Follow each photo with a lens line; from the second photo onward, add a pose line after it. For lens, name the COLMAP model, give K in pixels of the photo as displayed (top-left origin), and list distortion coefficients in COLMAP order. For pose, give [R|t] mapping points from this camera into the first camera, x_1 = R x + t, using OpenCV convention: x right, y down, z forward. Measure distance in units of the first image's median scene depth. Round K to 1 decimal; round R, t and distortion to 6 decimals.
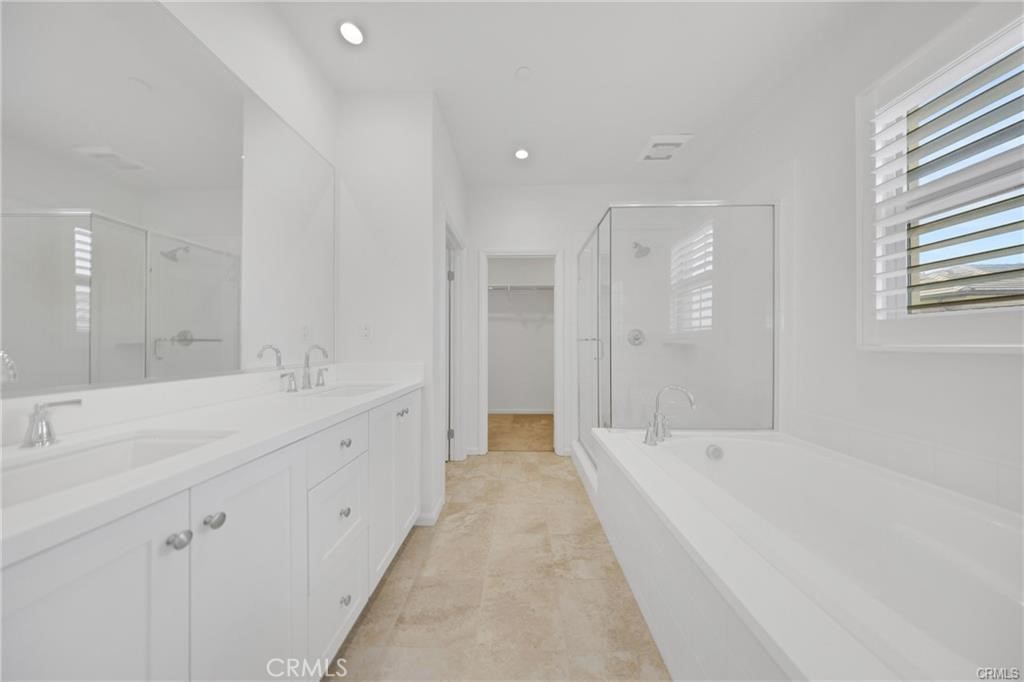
lens RADIAL K [[313.7, 0, 514.5], [0, 313.7, 341.5], [0, 0, 1]] dist [-0.000921, -0.000140]
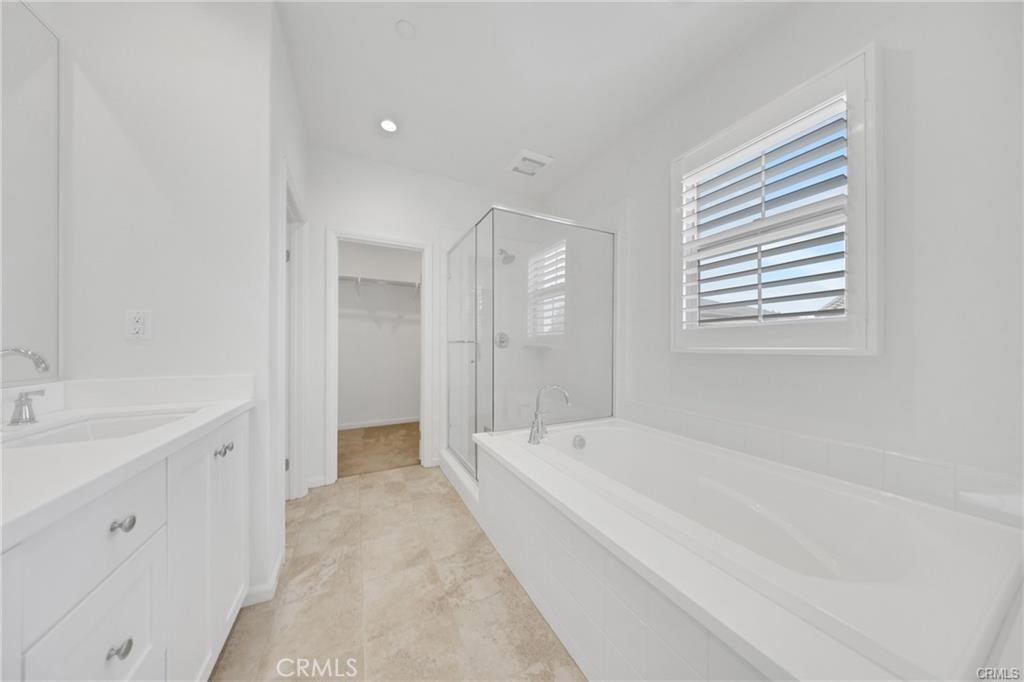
lens RADIAL K [[313.7, 0, 510.9], [0, 313.7, 344.1], [0, 0, 1]] dist [-0.000921, -0.000140]
pose [[0.884429, 0.005995, 0.466636, -0.109211], [-0.006549, 0.999978, -0.000435, -0.000105], [-0.466628, -0.002672, 0.884449, 0.109397]]
